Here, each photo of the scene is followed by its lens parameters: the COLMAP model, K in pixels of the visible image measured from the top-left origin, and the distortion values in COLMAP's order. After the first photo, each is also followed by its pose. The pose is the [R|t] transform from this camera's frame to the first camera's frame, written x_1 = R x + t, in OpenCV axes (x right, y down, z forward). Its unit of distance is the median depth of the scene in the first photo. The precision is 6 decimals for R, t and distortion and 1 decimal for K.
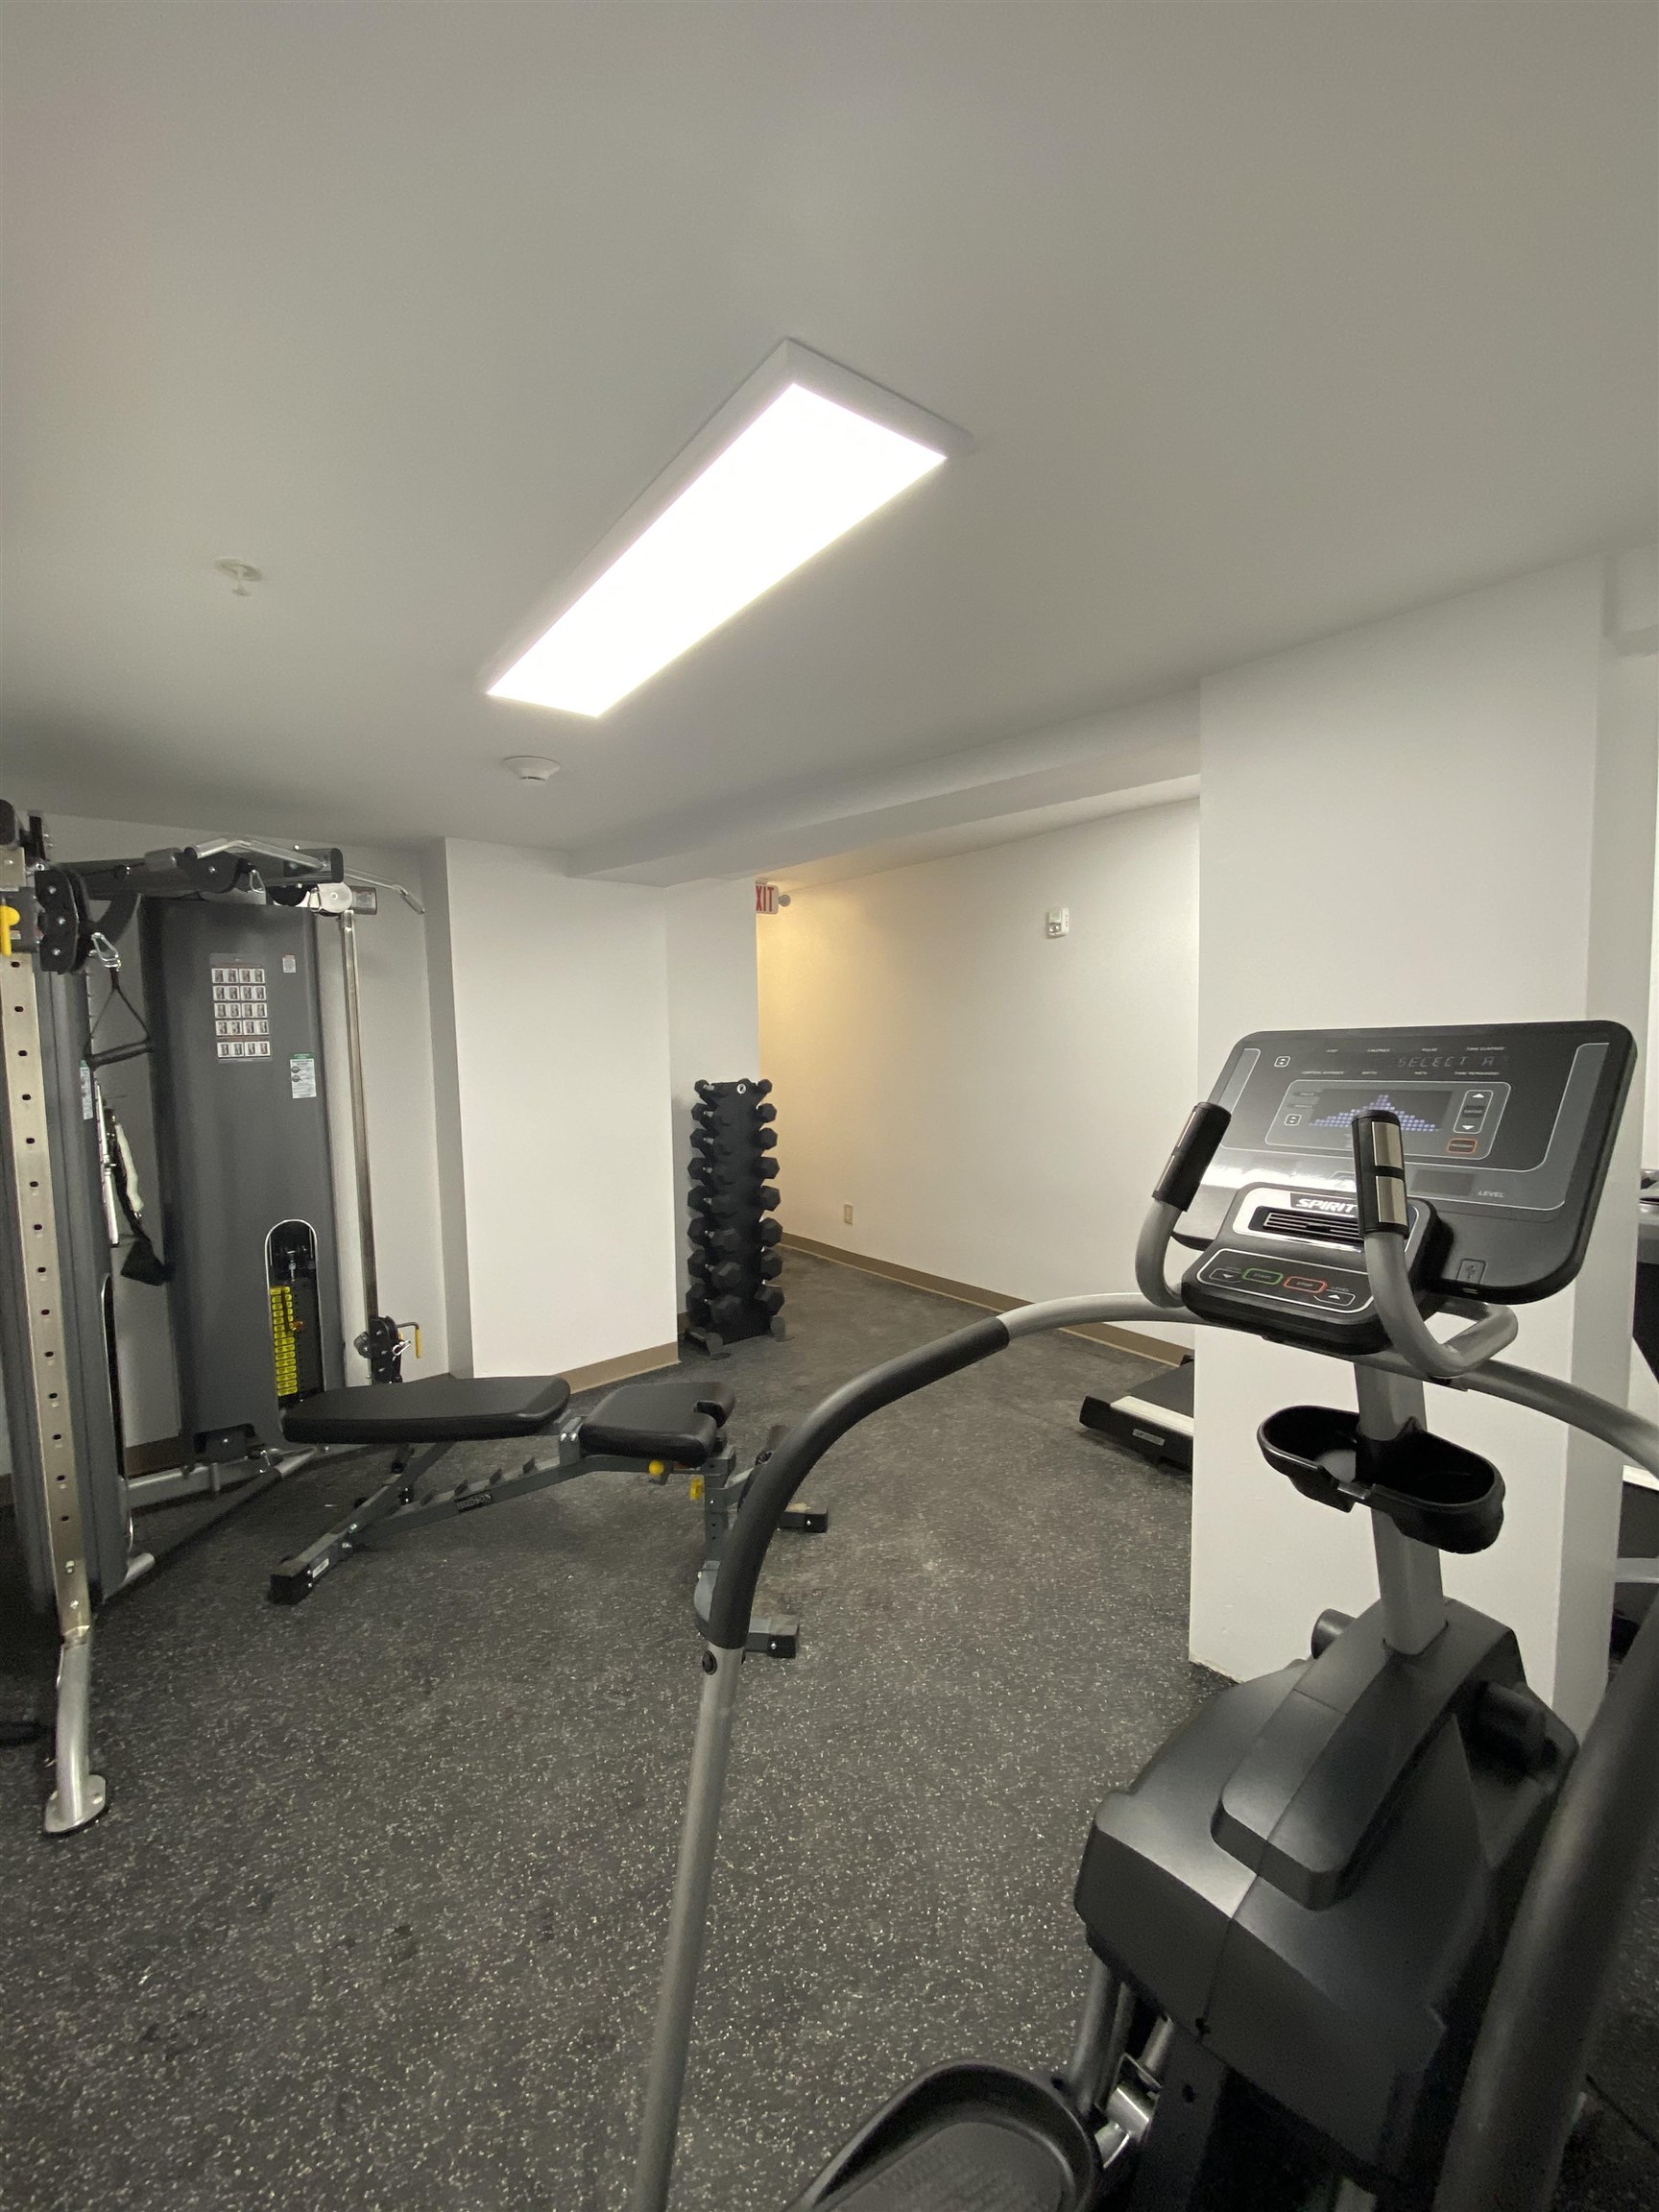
lens RADIAL K [[883.0, 0, 834.3], [0, 883.0, 1104.8], [0, 0, 1]] dist [0.000044, 0.000000]
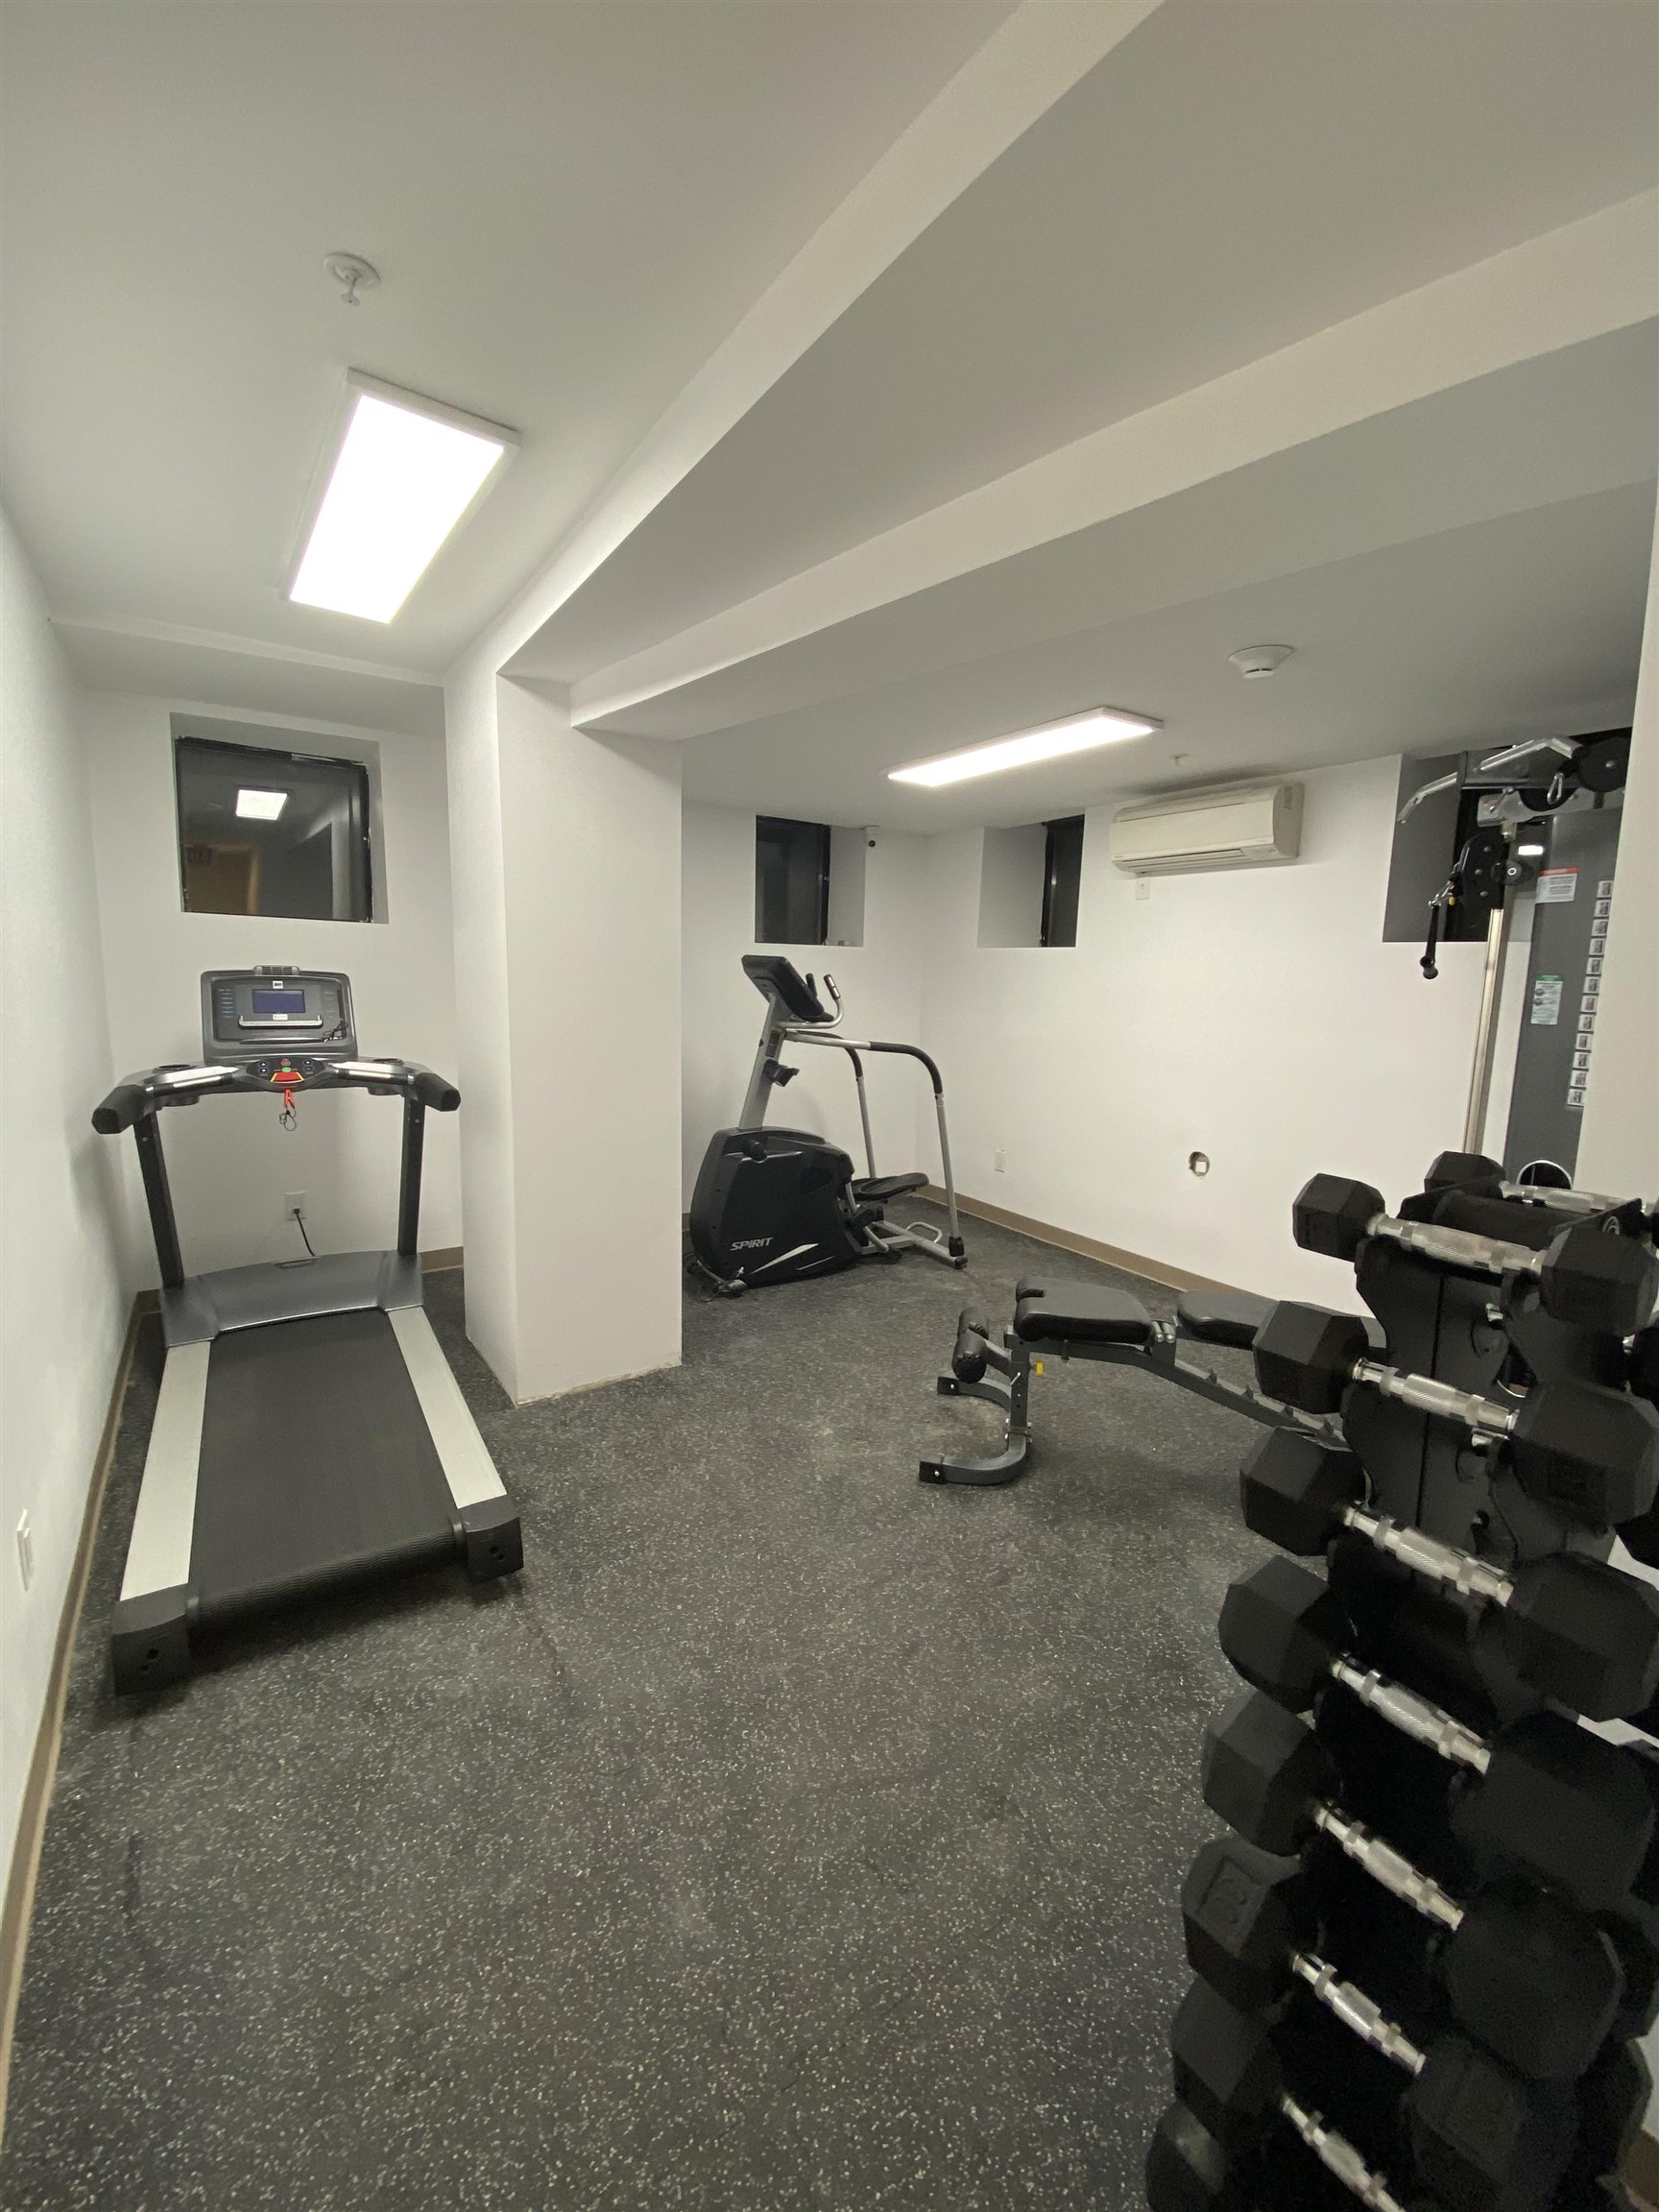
lens RADIAL K [[883.0, 0, 822.8], [0, 883.0, 1095.9], [0, 0, 1]] dist [0.000044, 0.000000]
pose [[-0.995652, -0.014948, 0.091949, 0.016651], [0.005156, 0.976686, 0.214611, -0.130197], [-0.093013, 0.214152, -0.972362, 1.949034]]
